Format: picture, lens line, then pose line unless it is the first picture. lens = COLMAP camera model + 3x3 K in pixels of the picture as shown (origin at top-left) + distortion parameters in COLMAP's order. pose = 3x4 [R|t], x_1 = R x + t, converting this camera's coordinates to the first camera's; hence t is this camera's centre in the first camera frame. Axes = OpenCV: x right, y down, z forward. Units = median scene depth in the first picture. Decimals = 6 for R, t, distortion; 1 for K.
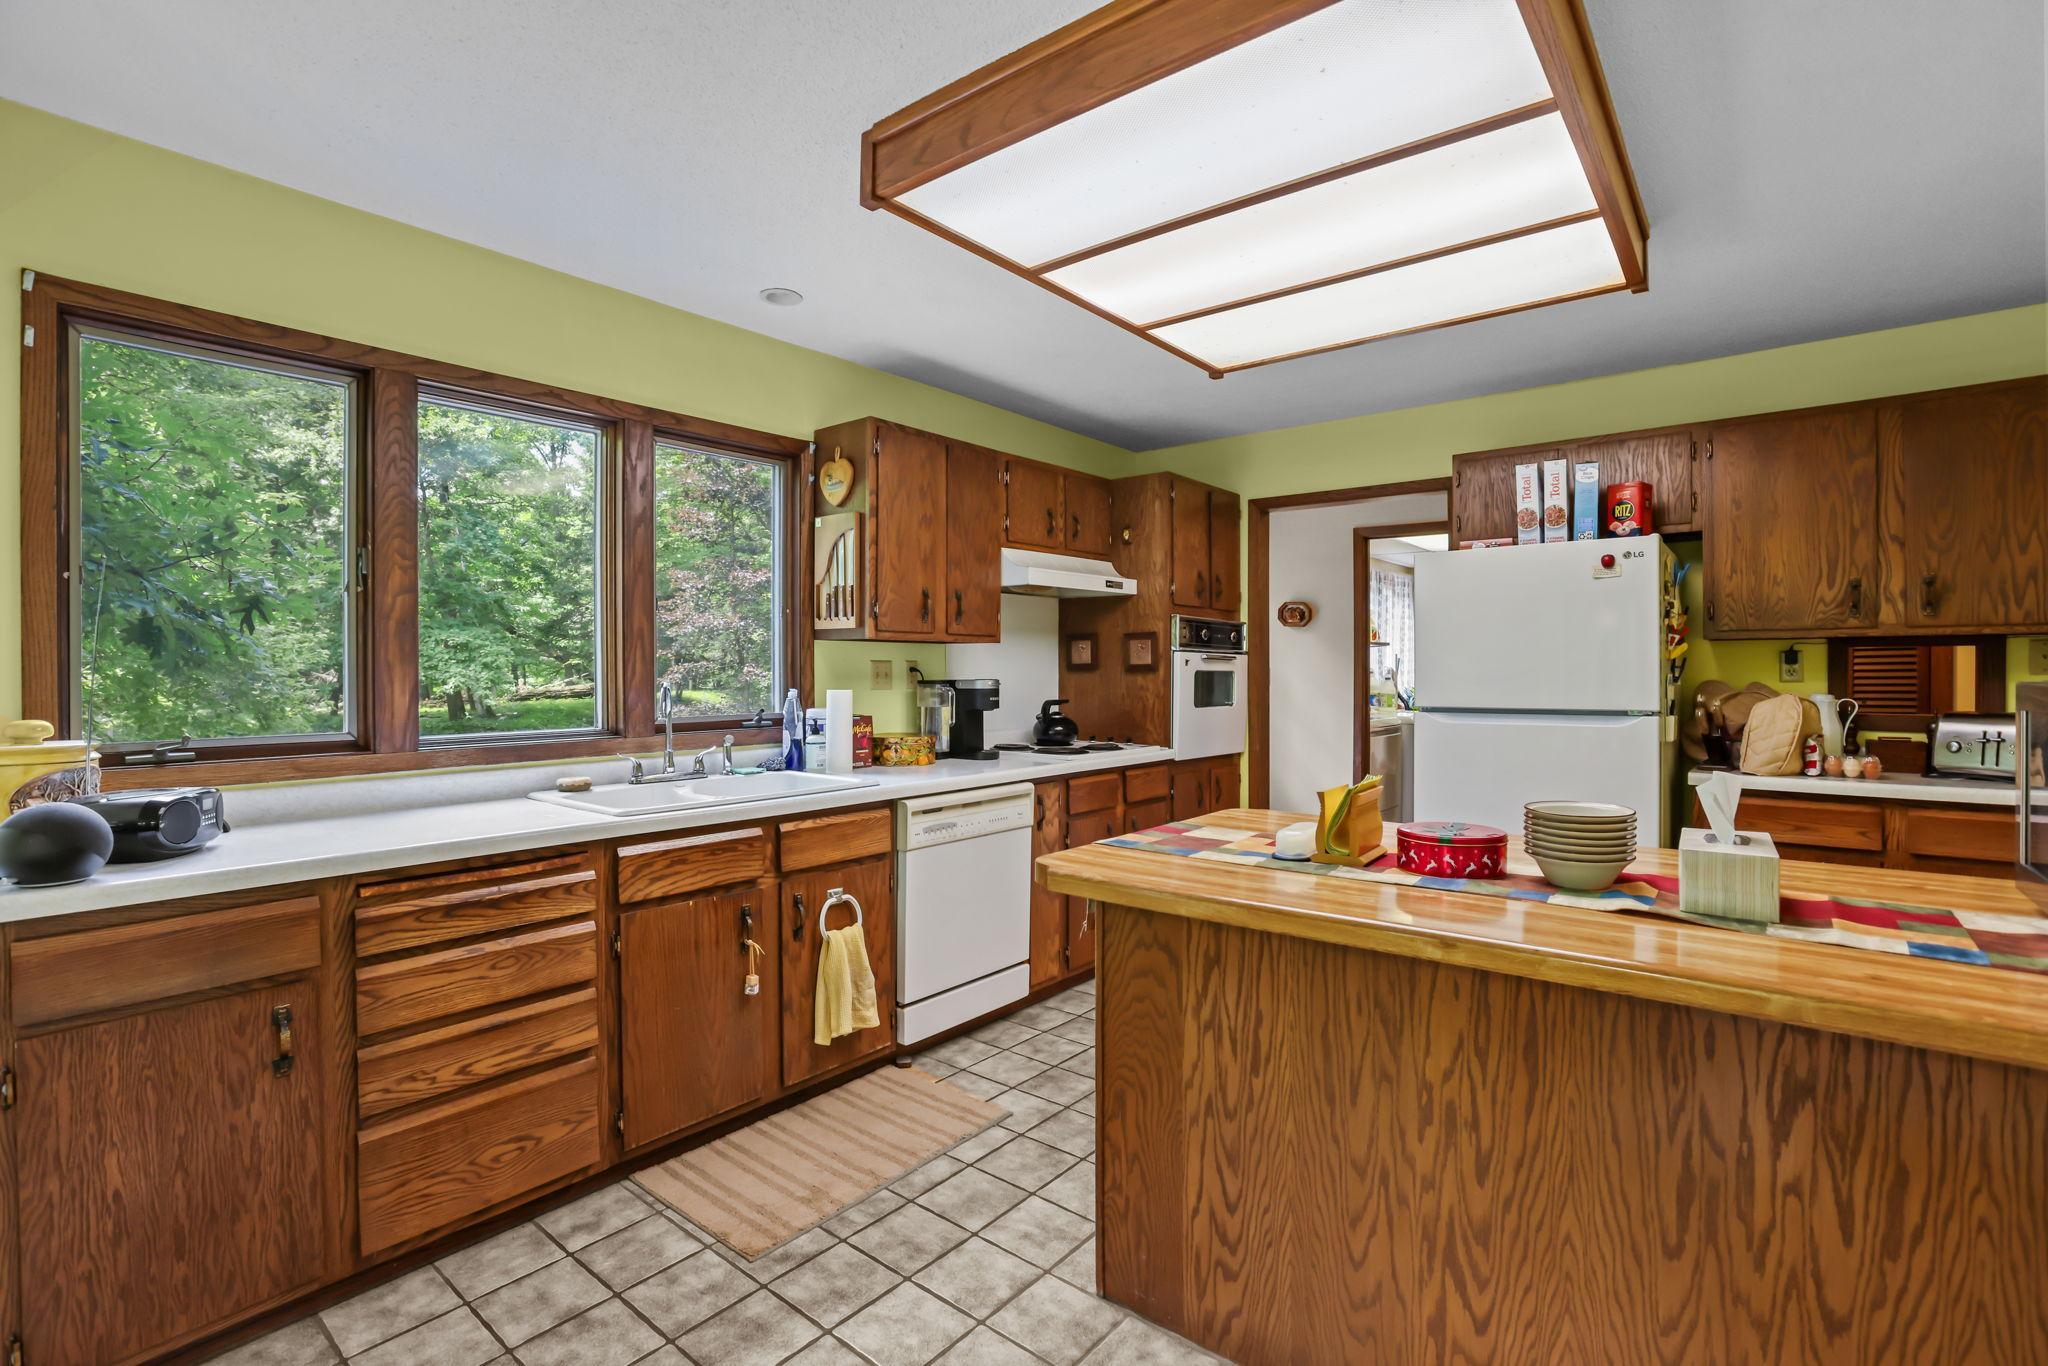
lens RADIAL K [[970.7, 0, 1030.0], [0, 970.7, 656.5], [0, 0, 1]] dist [-0.015089, 0.000675]
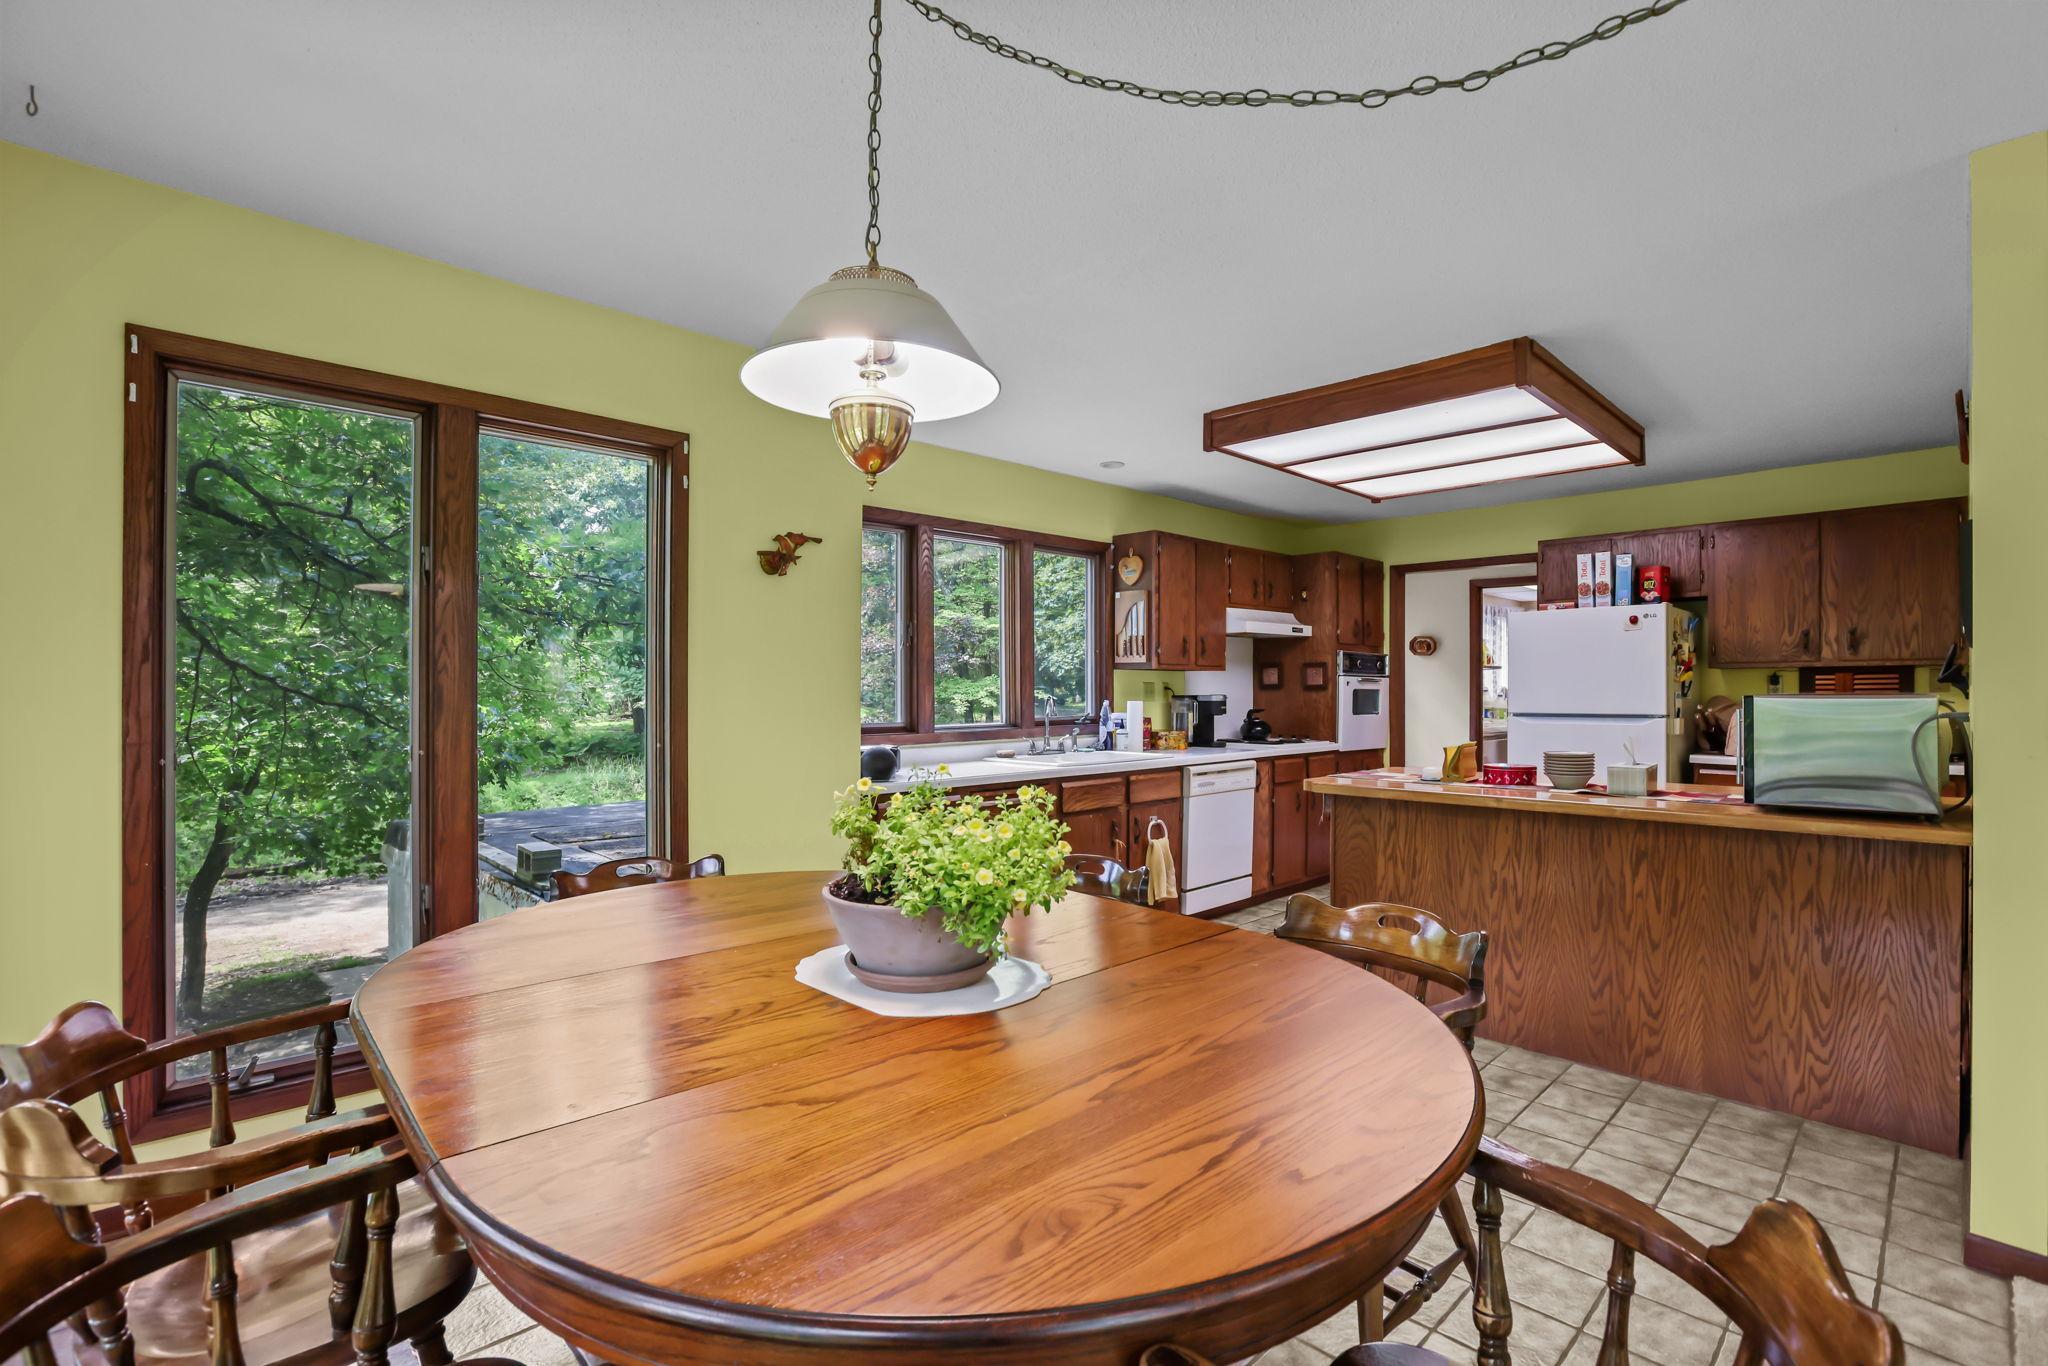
lens RADIAL K [[1059.5, 0, 1024.0], [0, 1059.5, 683.0], [0, 0, 1]] dist [-0.002324, 0.000117]
pose [[0.996546, 0.000098, -0.083040, -0.231050], [0.000632, 0.999961, 0.008769, -0.010749], [0.083038, -0.008791, 0.996508, -0.749966]]
